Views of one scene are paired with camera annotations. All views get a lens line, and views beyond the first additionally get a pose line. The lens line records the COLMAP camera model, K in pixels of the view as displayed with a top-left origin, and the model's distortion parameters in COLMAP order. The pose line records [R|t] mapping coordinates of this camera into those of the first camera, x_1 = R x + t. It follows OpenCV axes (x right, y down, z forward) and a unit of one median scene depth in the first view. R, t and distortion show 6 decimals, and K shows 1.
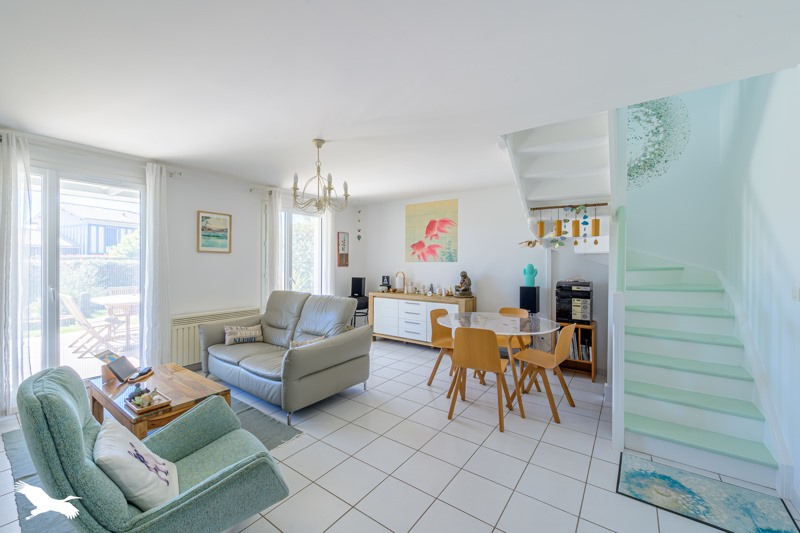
lens RADIAL K [[319.9, 0, 403.7], [0, 319.9, 263.0], [0, 0, 1]] dist [0.001713, 0.000162]
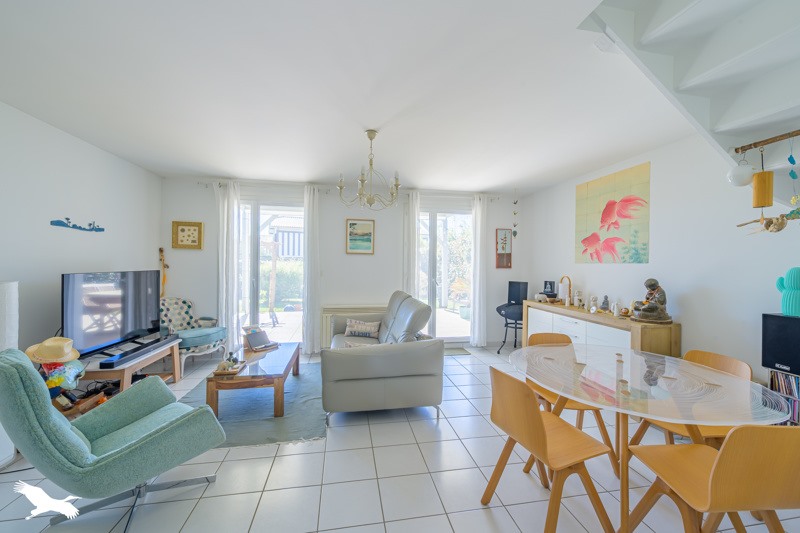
lens RADIAL K [[319.9, 0, 401.3], [0, 319.9, 264.3], [0, 0, 1]] dist [0.001713, 0.000162]
pose [[0.721424, 0.006231, -0.692466, 0.247101], [-0.007256, 0.999973, 0.001439, 0.001081], [0.692456, 0.003986, 0.721449, 0.216361]]
